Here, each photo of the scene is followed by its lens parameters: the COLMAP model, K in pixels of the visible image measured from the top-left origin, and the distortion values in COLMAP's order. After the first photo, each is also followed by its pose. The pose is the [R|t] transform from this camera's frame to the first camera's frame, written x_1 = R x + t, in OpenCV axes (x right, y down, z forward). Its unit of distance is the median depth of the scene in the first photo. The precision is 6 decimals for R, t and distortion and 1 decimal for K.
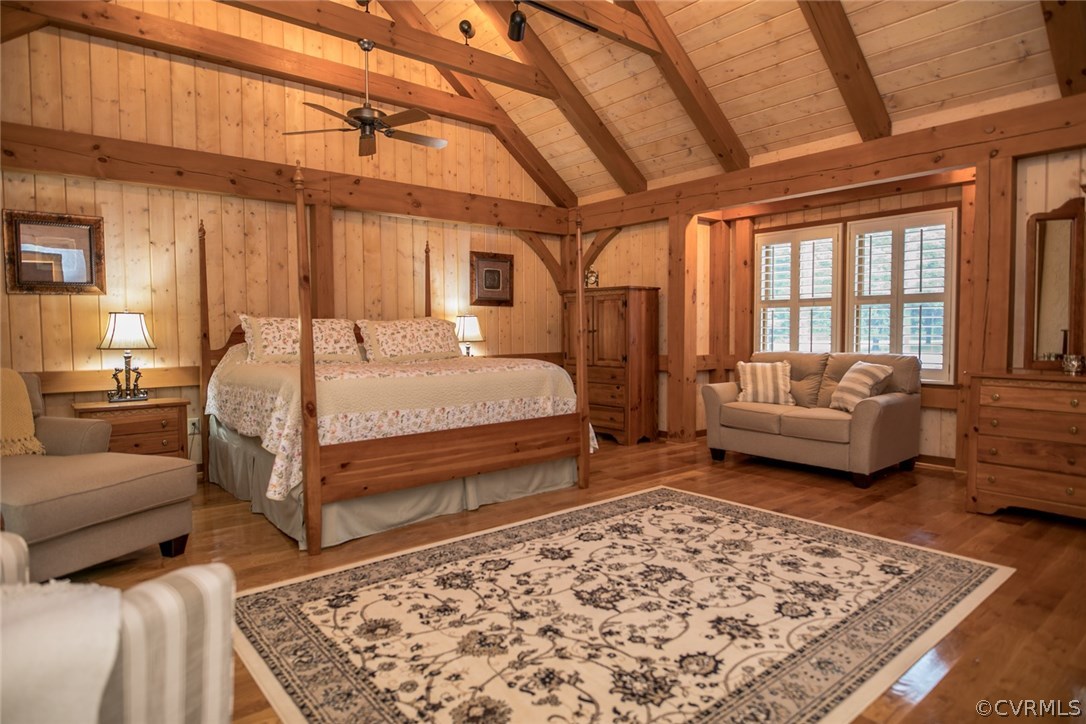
lens RADIAL K [[625.0, 0, 544.7], [0, 625.0, 360.9], [0, 0, 1]] dist [-0.019904, -0.001156]
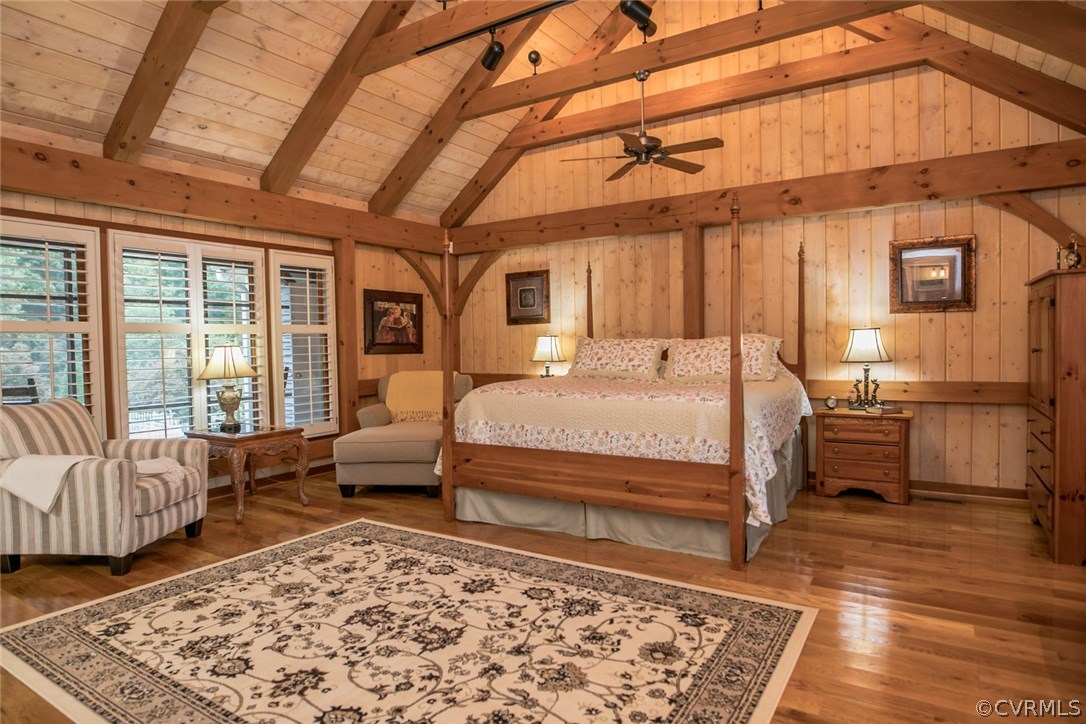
lens RADIAL K [[625.0, 0, 544.7], [0, 625.0, 360.9], [0, 0, 1]] dist [-0.019904, -0.001156]
pose [[0.302426, 0.031100, -0.952665, 1.037353], [-0.032503, 0.999223, 0.022302, -0.077280], [0.952619, 0.024219, 0.303202, 0.837787]]
